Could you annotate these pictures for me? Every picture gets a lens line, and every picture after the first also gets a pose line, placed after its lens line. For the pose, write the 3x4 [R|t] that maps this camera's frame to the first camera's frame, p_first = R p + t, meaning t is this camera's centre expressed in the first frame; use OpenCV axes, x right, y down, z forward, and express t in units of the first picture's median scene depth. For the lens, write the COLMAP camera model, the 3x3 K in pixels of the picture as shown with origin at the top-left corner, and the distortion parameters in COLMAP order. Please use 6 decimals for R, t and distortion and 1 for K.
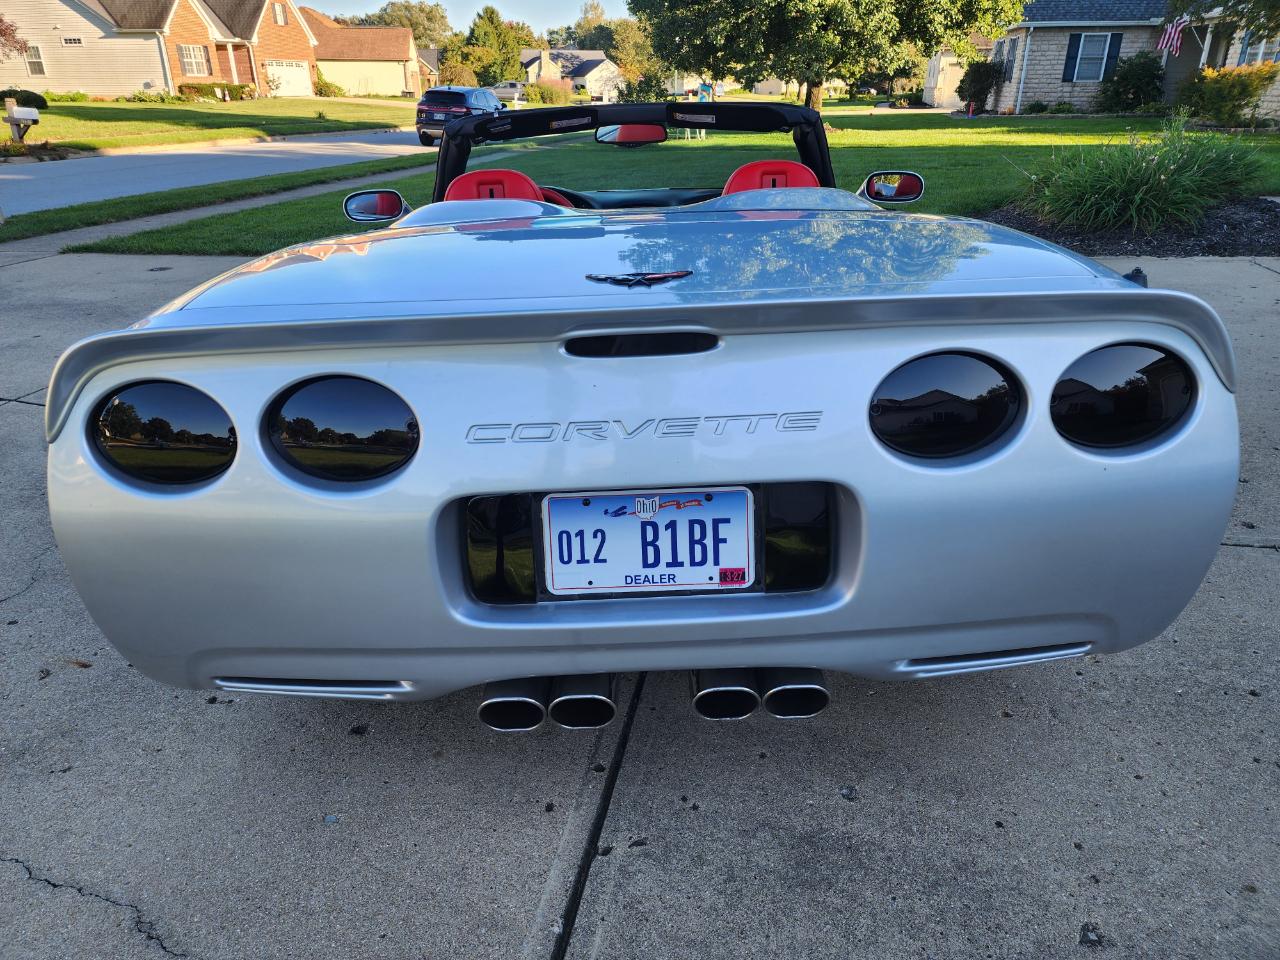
lens RADIAL K [[858.1, 0, 652.4], [0, 858.1, 475.2], [0, 0, 1]] dist [0.069124, -0.062769]
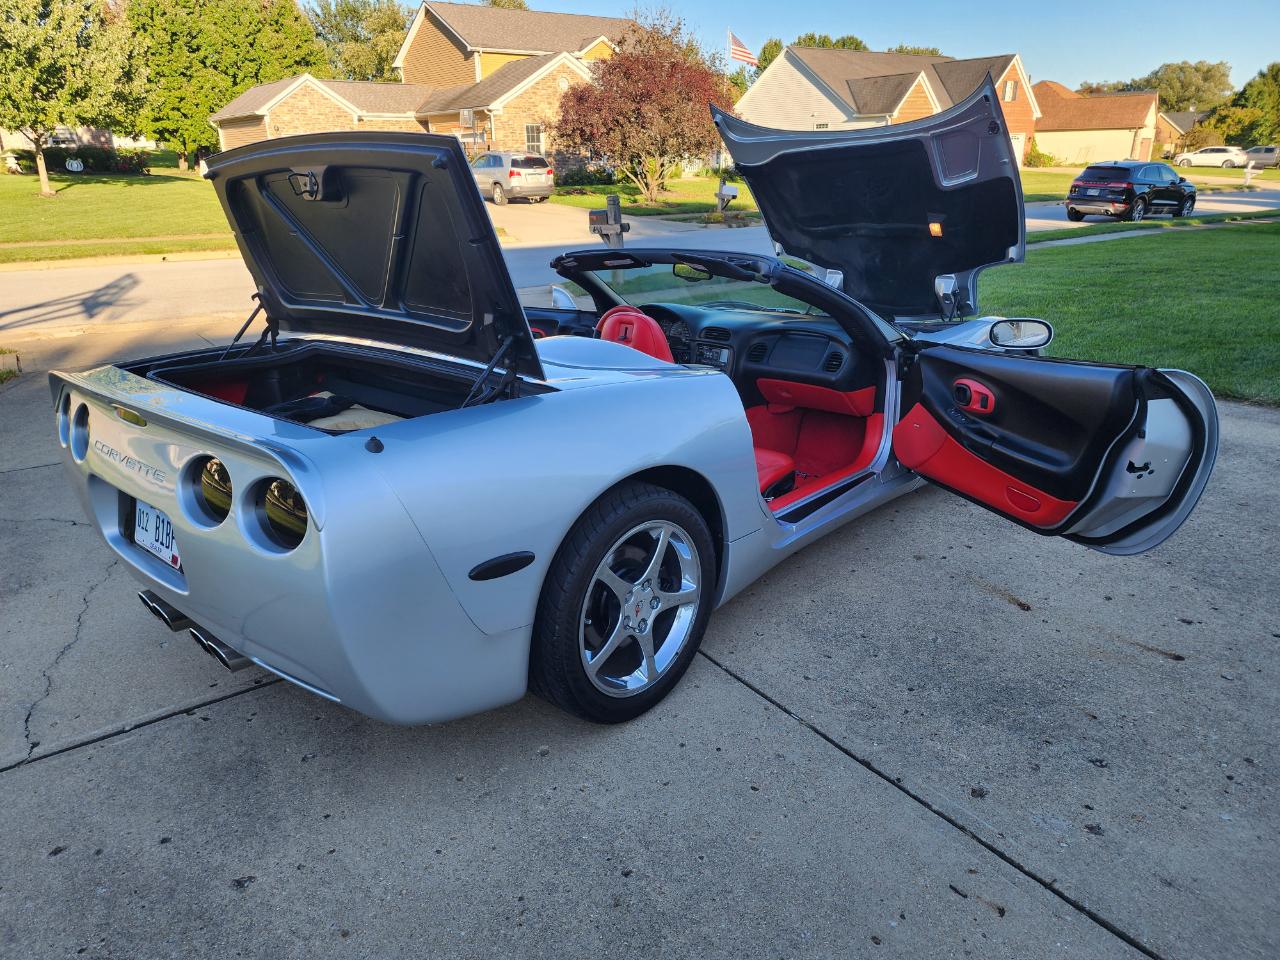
lens RADIAL K [[872.5, 0, 644.2], [0, 872.5, 461.5], [0, 0, 1]] dist [0.077070, -0.071013]
pose [[0.724040, 0.216181, -0.655005, 1.423607], [-0.270736, 0.962478, 0.018390, -0.265854], [0.634404, 0.164018, 0.755400, 0.170477]]
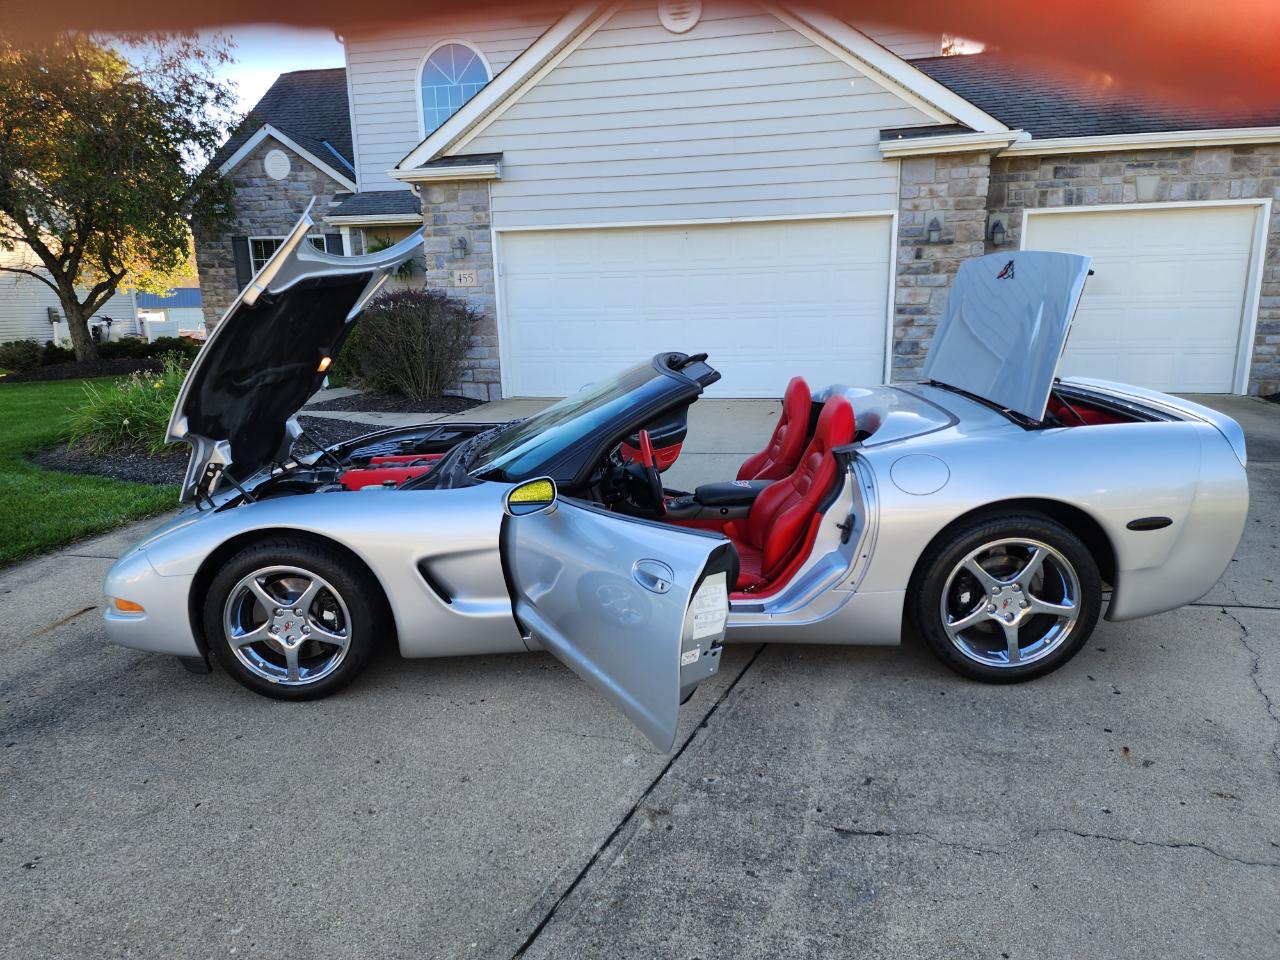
lens RADIAL K [[846.5, 0, 640.0], [0, 846.5, 491.2], [0, 0, 1]] dist [0.077739, -0.065006]
pose [[0.044889, -0.212428, 0.976145, -2.375038], [0.428632, 0.886712, 0.173254, -0.859747], [-0.902363, 0.410630, 0.130857, 1.673428]]
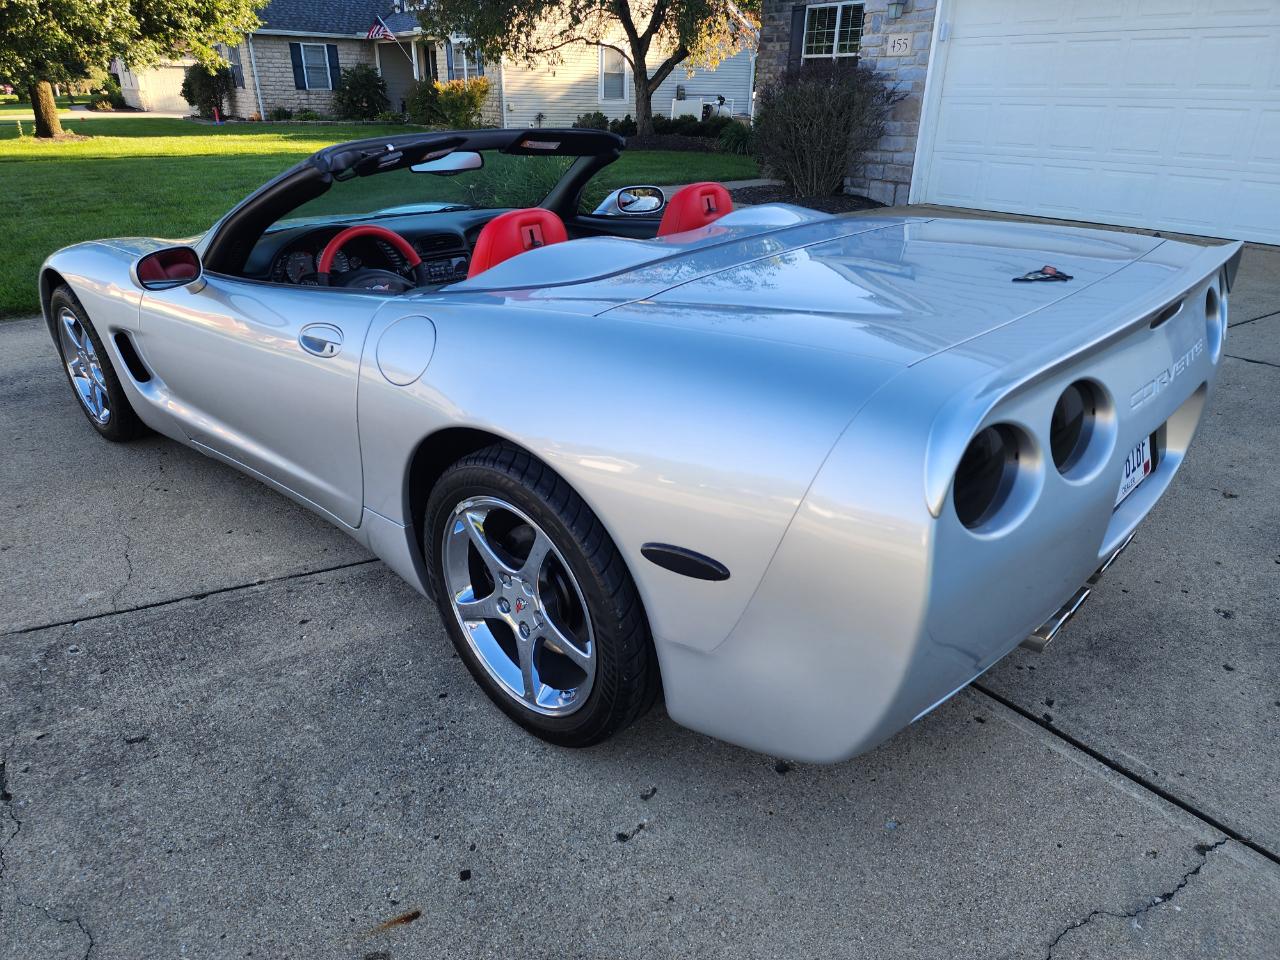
lens RADIAL K [[848.4, 0, 633.0], [0, 848.4, 484.4], [0, 0, 1]] dist [0.072575, -0.063532]
pose [[0.698653, -0.284676, 0.656387, -1.110999], [0.279167, 0.953180, 0.116252, -0.199234], [-0.658748, 0.102022, 0.745414, 0.372785]]
